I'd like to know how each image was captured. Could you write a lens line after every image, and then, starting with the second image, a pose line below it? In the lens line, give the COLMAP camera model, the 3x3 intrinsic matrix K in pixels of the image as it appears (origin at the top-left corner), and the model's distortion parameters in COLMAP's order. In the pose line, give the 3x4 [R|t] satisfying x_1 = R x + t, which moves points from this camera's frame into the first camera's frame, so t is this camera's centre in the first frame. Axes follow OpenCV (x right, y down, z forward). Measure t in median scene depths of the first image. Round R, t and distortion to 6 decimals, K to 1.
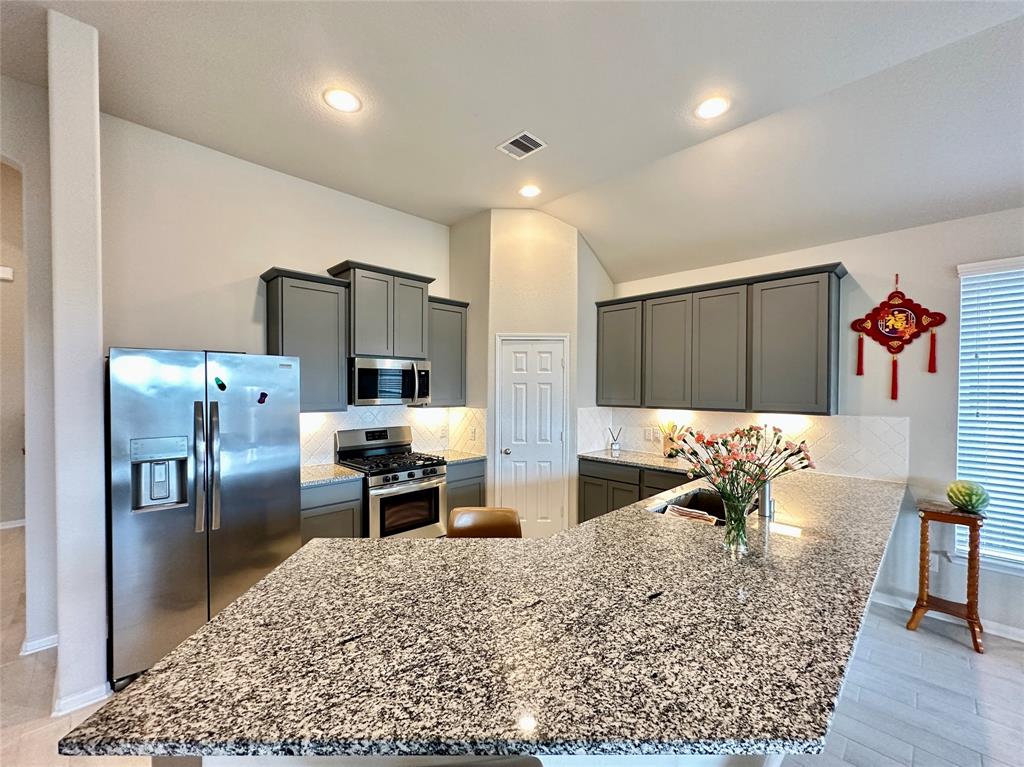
lens RADIAL K [[414.3, 0, 500.0], [0, 414.3, 400.0], [0, 0, 1]] dist [0.003663, 0.000688]
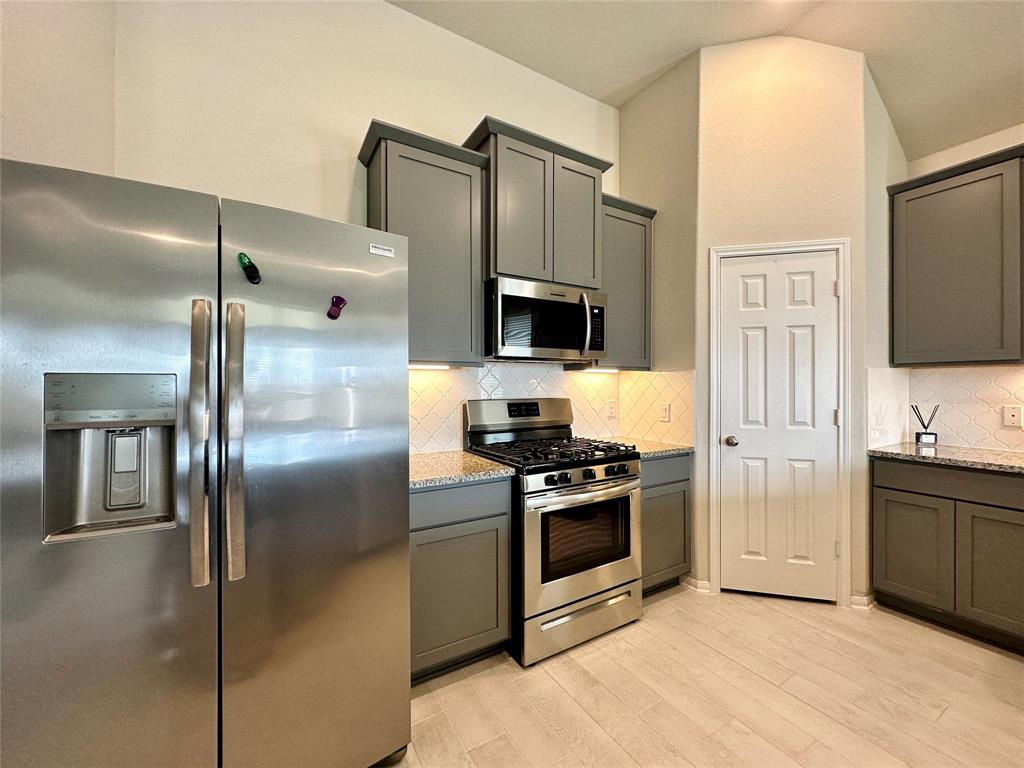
lens RADIAL K [[414.3, 0, 522.0], [0, 414.3, 385.8], [0, 0, 1]] dist [0.003663, 0.000688]
pose [[0.977452, -0.002209, -0.211148, -0.175514], [-0.002779, 0.999724, -0.023326, 0.067702], [0.211141, 0.023387, 0.977176, 0.392531]]
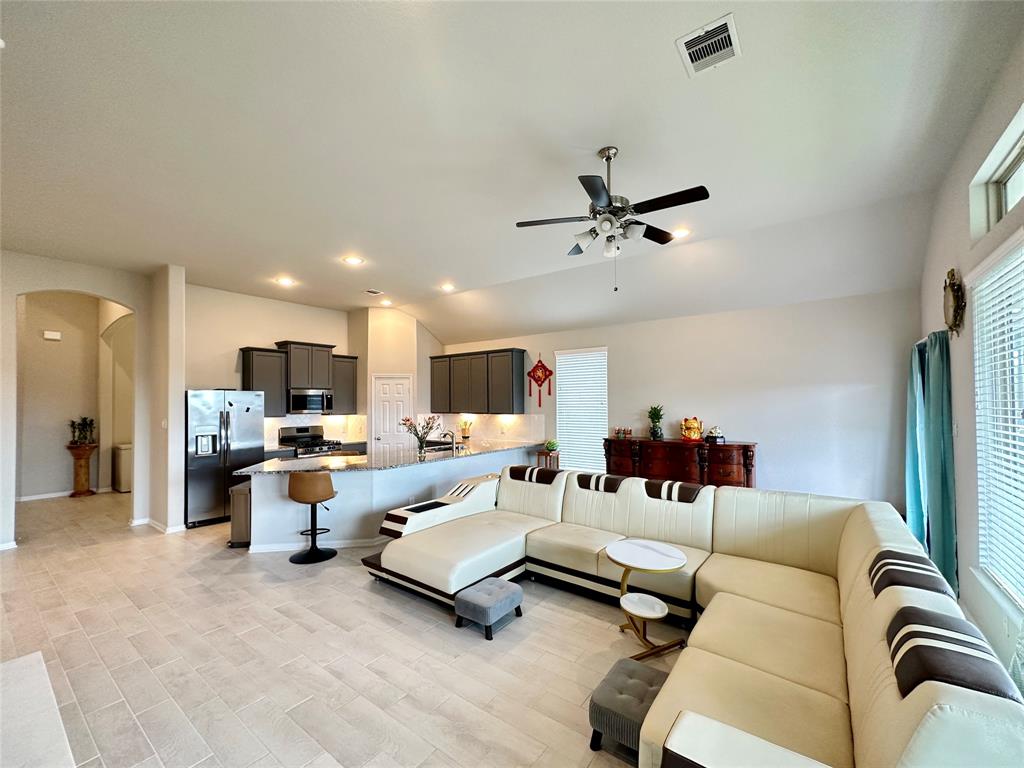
lens RADIAL K [[414.3, 0, 506.9], [0, 414.3, 399.1], [0, 0, 1]] dist [0.003663, 0.000688]
pose [[0.989377, -0.011787, 0.144892, 0.361458], [0.016974, 0.999256, -0.034617, 0.027473], [-0.144376, 0.036709, 0.988842, -1.035428]]
